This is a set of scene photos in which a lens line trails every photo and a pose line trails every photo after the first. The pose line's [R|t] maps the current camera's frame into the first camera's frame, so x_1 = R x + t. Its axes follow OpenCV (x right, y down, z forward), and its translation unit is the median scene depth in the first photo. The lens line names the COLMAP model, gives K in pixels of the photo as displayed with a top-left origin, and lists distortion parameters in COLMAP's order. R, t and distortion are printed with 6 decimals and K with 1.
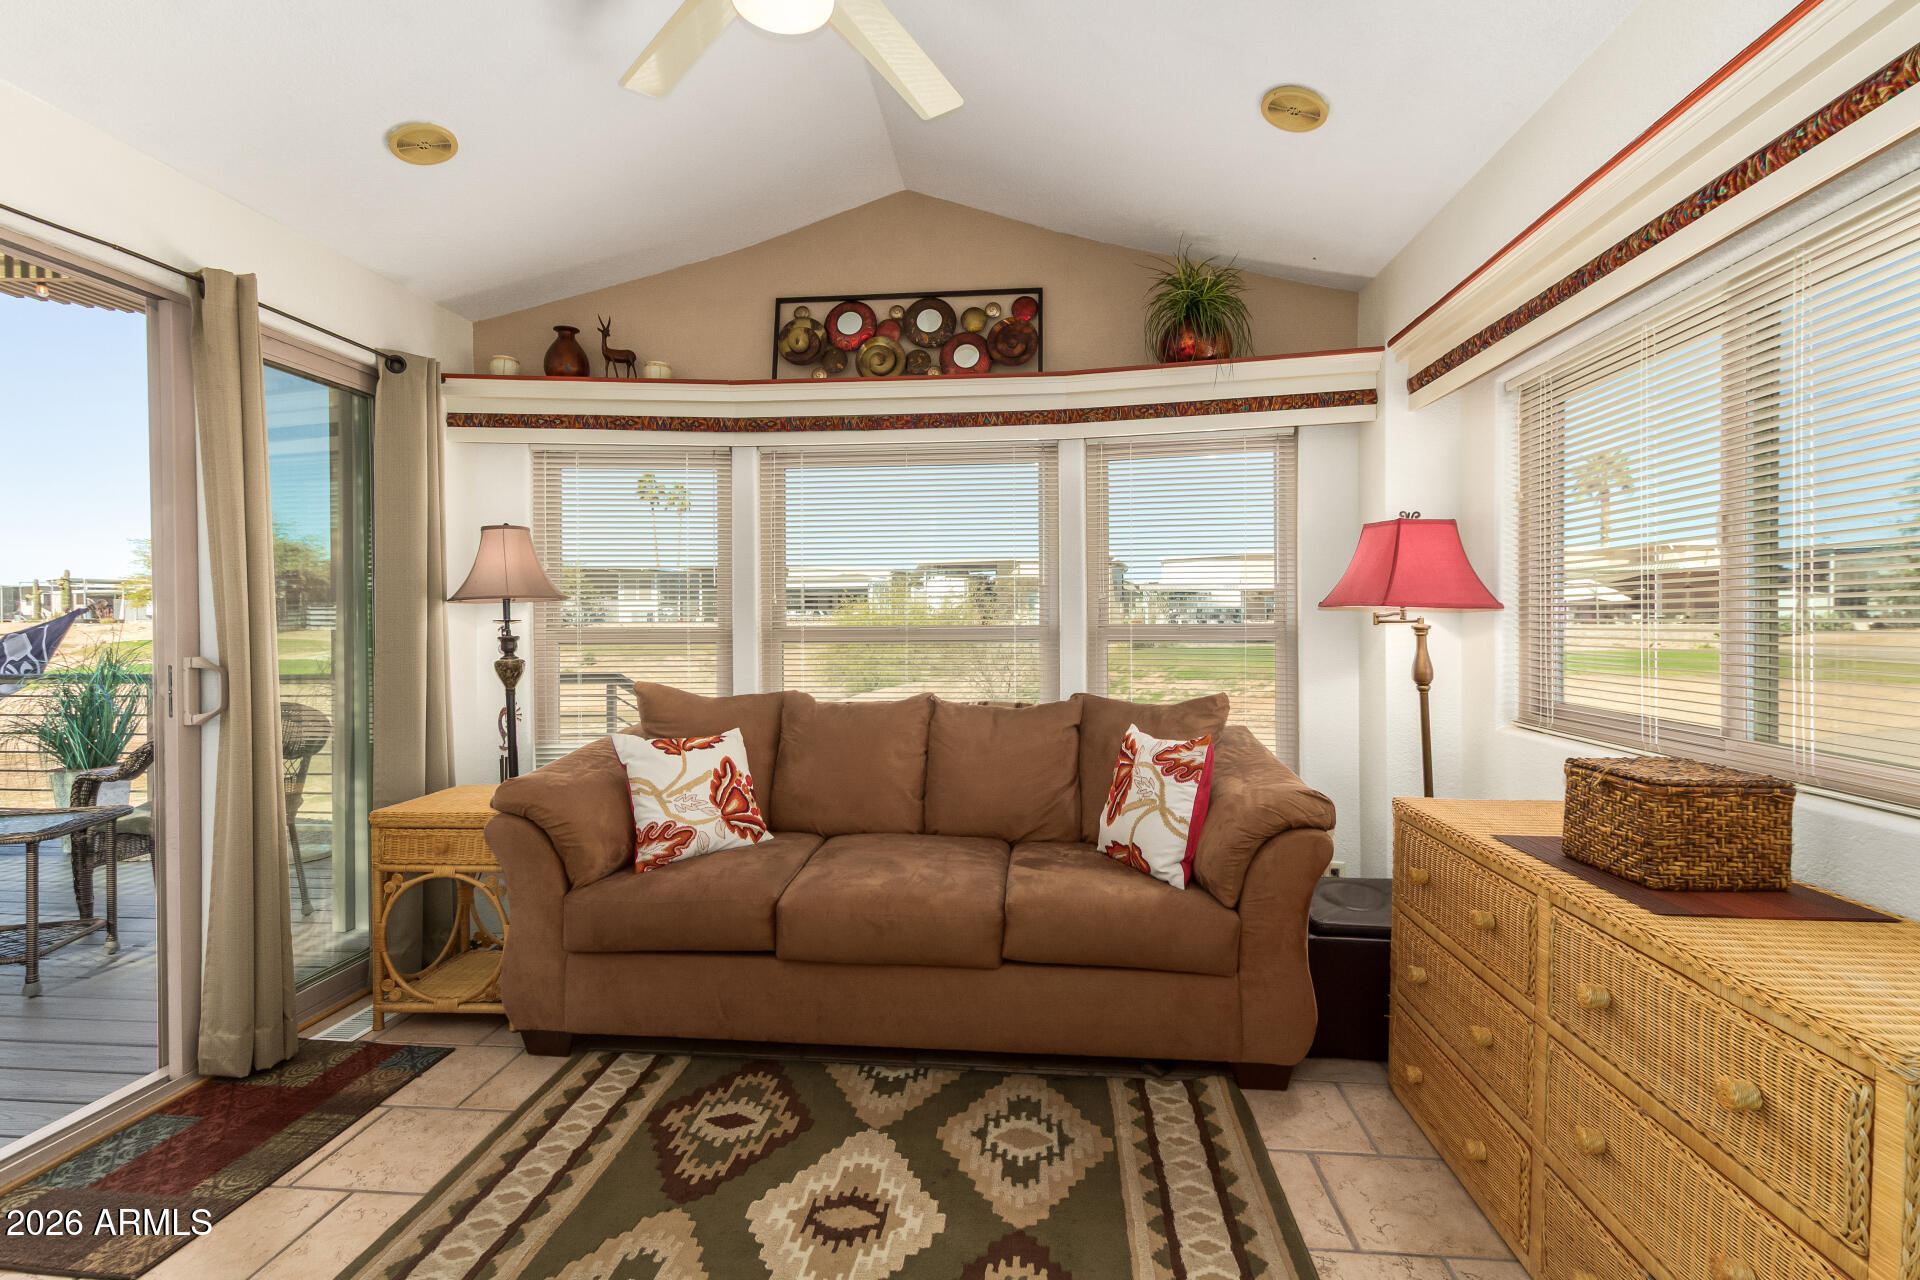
lens RADIAL K [[888.7, 0, 942.5], [0, 888.7, 622.9], [0, 0, 1]] dist [0.002097, -0.001648]
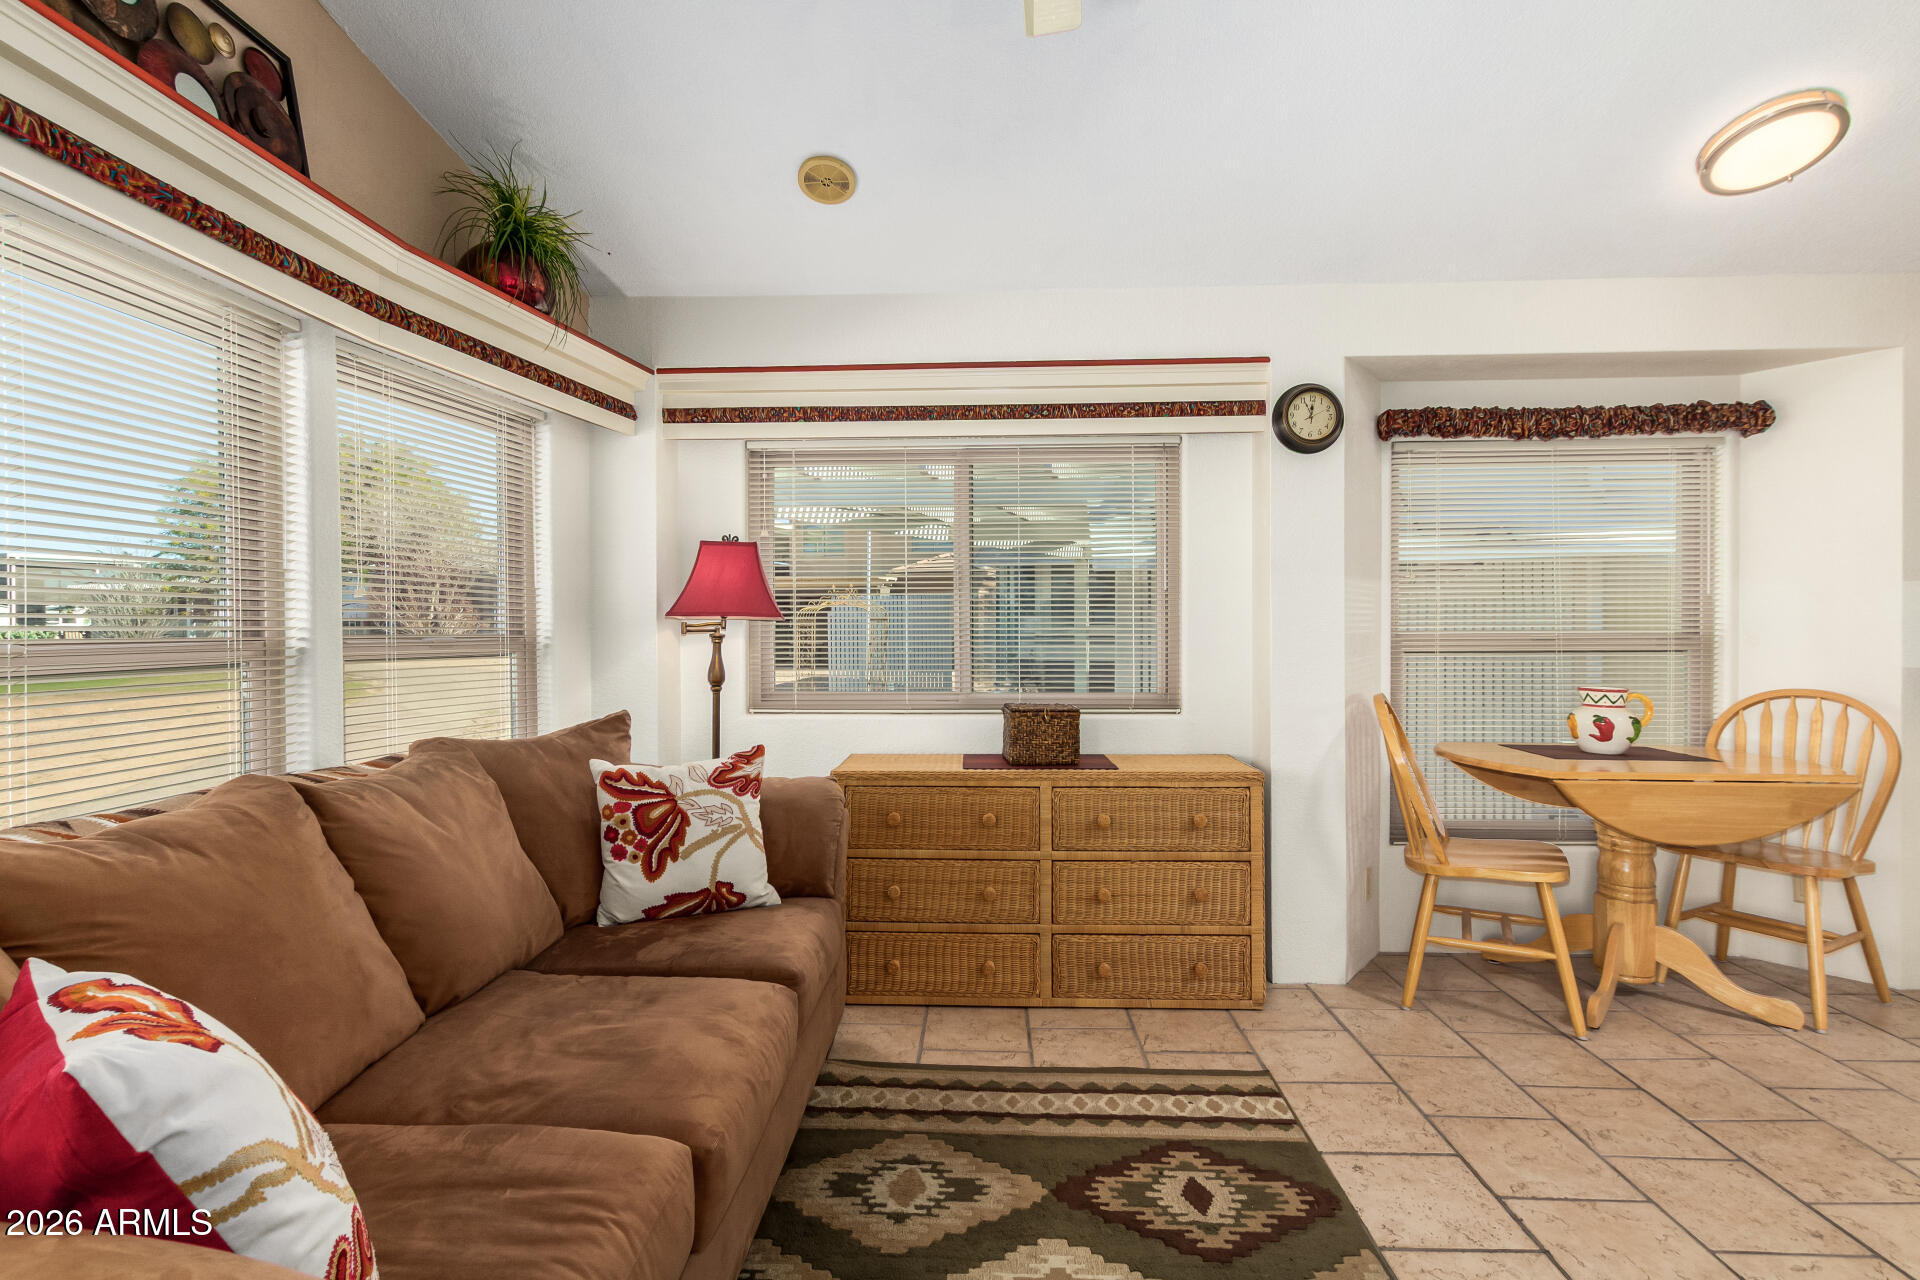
lens RADIAL K [[905.7, 0, 957.3], [0, 905.7, 634.3], [0, 0, 1]] dist [0.003764, 0.000070]
pose [[-0.068975, -0.005049, 0.997606, -0.784037], [0.005225, 0.999972, 0.005422, -0.001318], [-0.997605, 0.005587, -0.068946, 0.926636]]
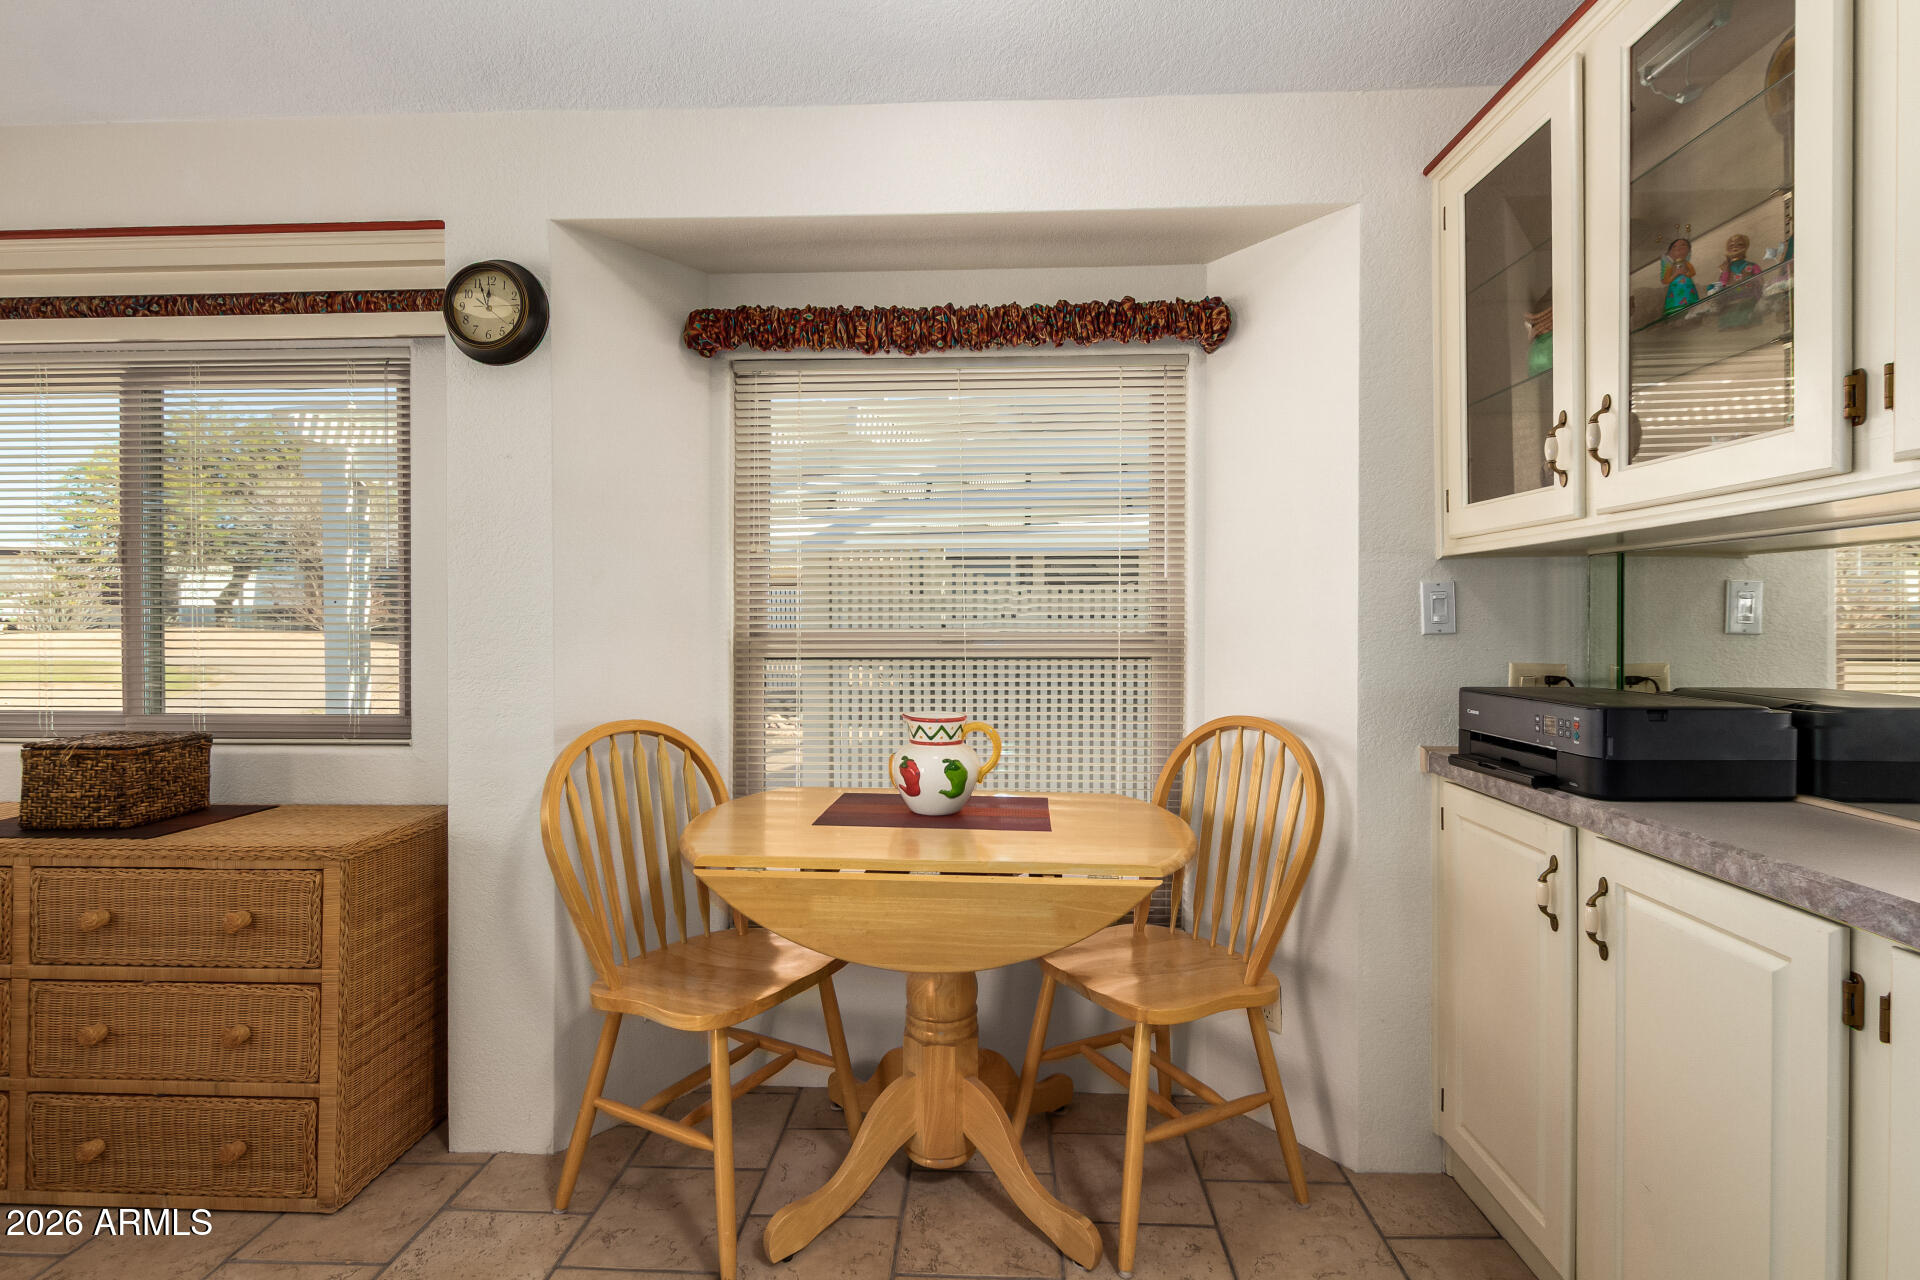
lens RADIAL K [[905.0, 0, 967.5], [0, 905.0, 630.8], [0, 0, 1]] dist [0.001188, -0.001587]
pose [[-0.070622, -0.004931, 0.997491, -0.408161], [0.001733, 0.999986, 0.005066, 0.001968], [-0.997502, 0.002086, -0.070612, -0.095704]]
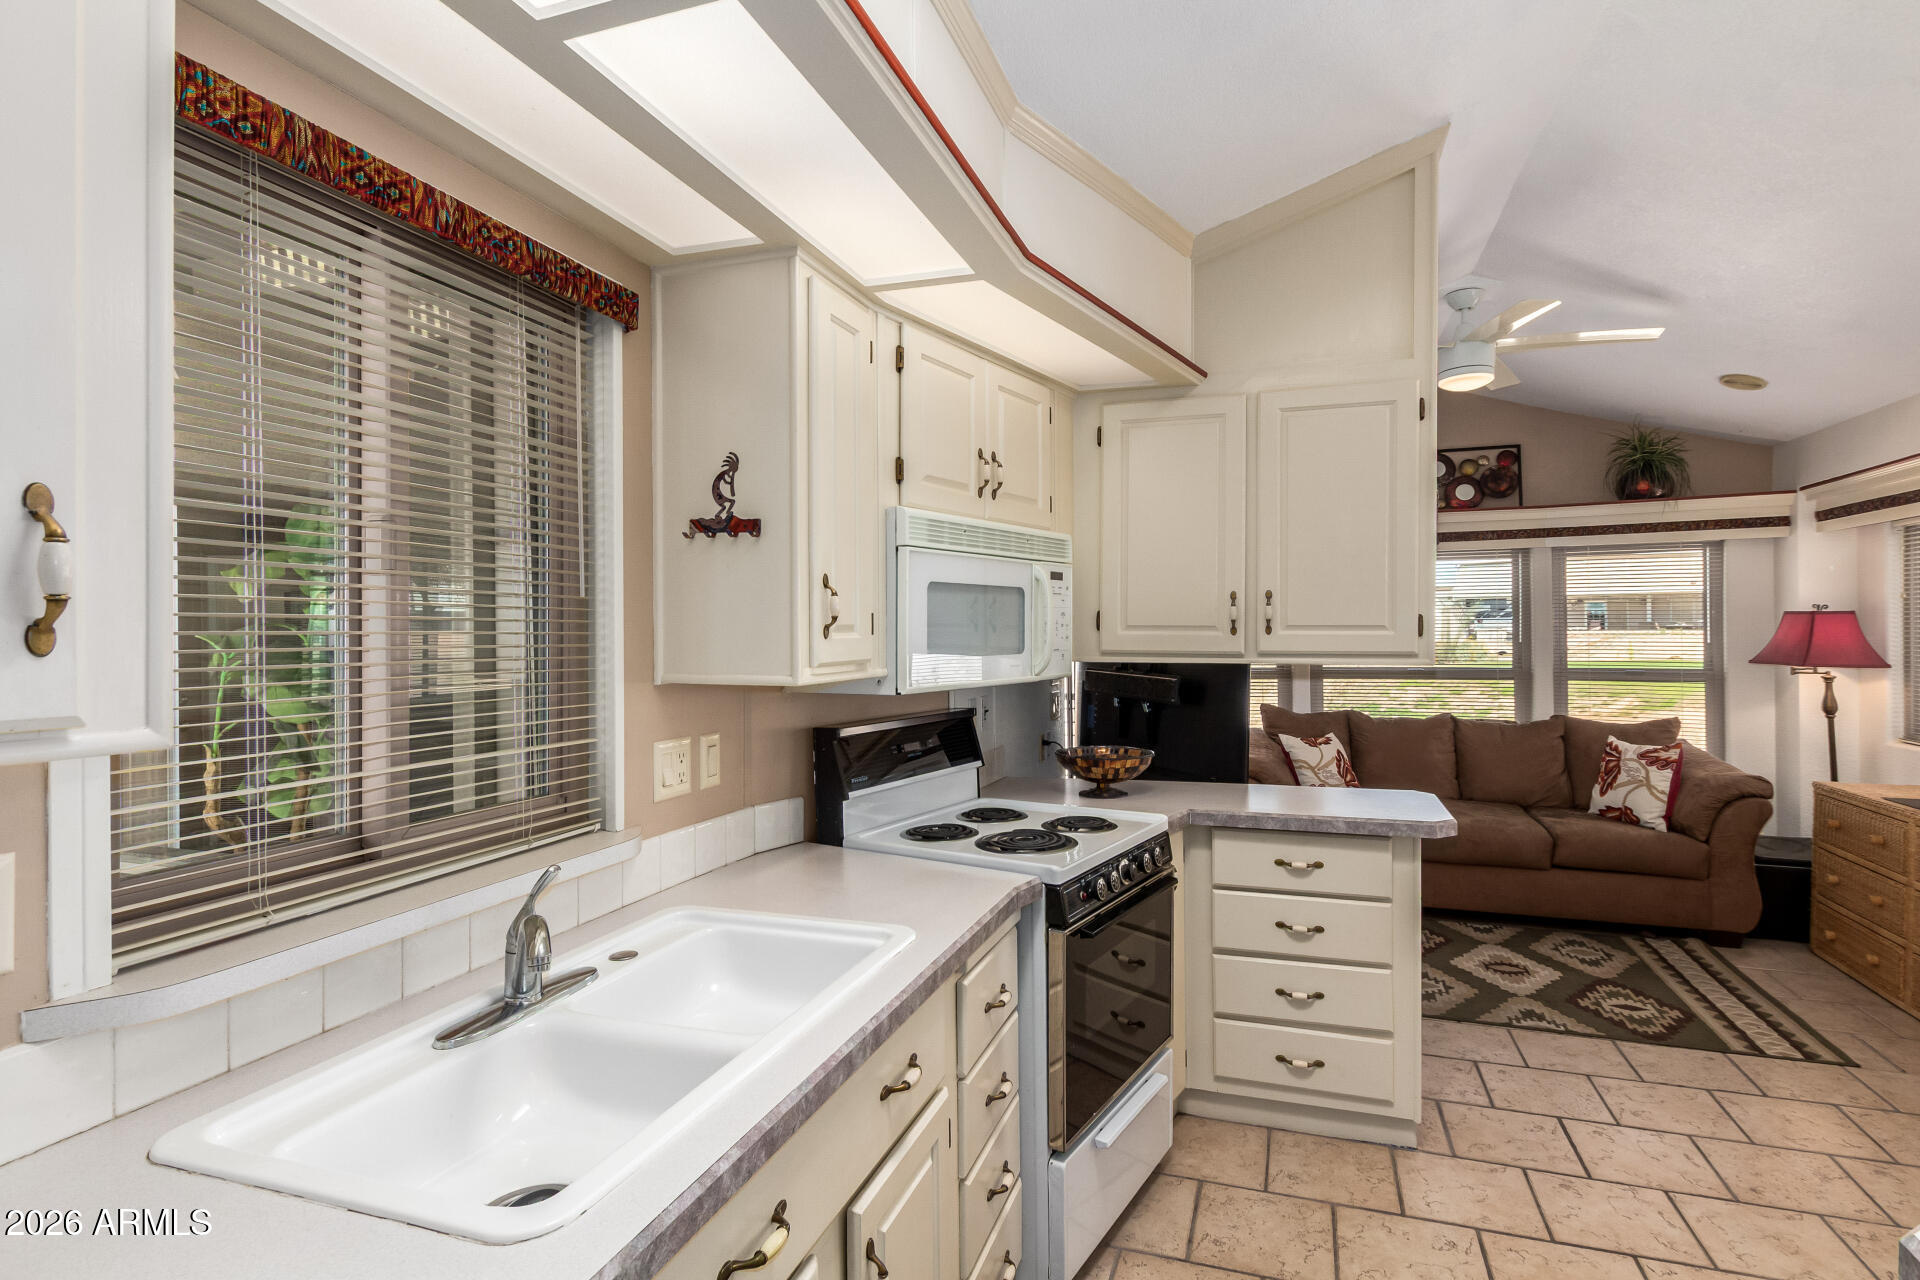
lens RADIAL K [[905.0, 0, 967.5], [0, 905.0, 630.8], [0, 0, 1]] dist [0.001188, -0.001587]
pose [[0.970500, -0.005357, -0.241042, -0.652816], [0.005084, 0.999986, -0.001753, -0.098123], [0.241048, 0.000476, 0.970513, -1.084467]]
